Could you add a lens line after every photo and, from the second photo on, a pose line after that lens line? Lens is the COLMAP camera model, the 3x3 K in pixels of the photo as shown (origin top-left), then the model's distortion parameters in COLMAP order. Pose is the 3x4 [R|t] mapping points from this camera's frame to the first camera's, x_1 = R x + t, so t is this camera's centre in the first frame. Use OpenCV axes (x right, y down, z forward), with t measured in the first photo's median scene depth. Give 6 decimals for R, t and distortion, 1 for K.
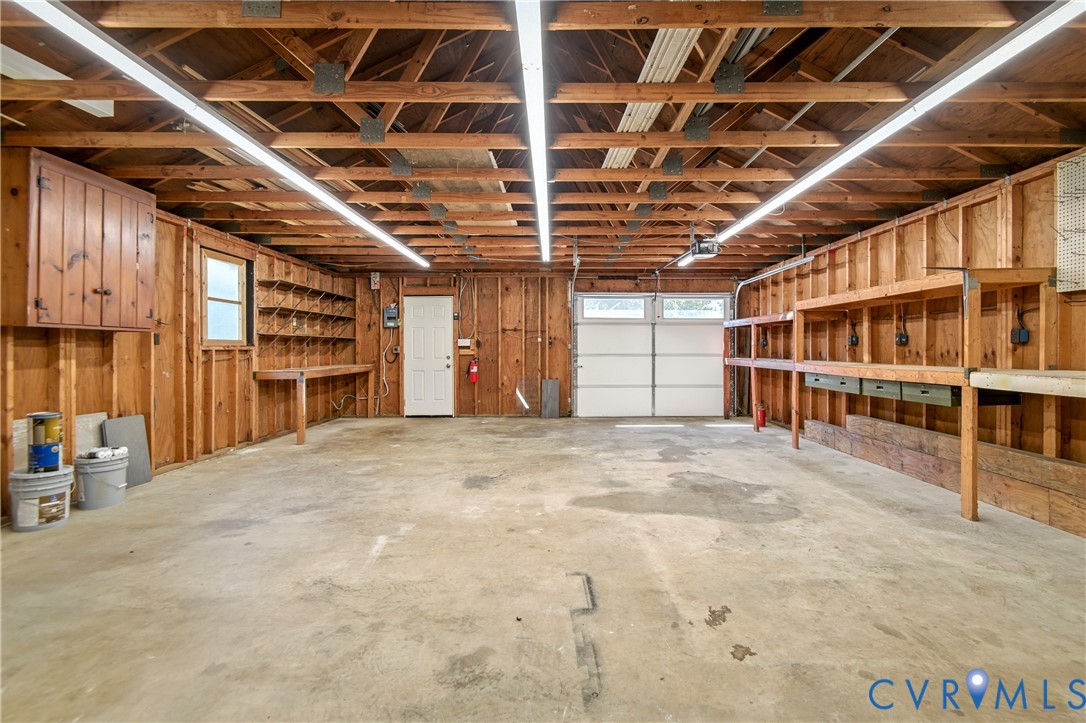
lens RADIAL K [[517.4, 0, 553.3], [0, 517.4, 339.3], [0, 0, 1]] dist [-0.001289, -0.000400]
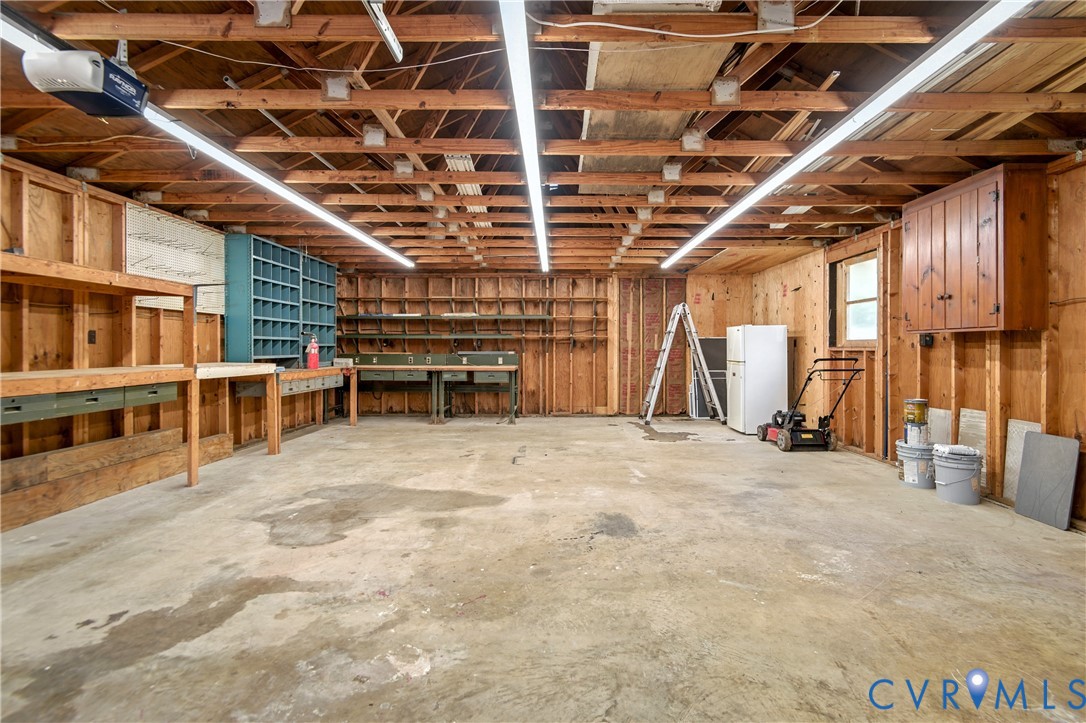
lens RADIAL K [[517.4, 0, 553.3], [0, 517.4, 339.3], [0, 0, 1]] dist [-0.001289, -0.000400]
pose [[-0.999978, -0.001011, 0.006564, -0.066632], [-0.001265, 0.999242, -0.038906, 0.037294], [-0.006519, -0.038914, -0.999221, 2.022229]]
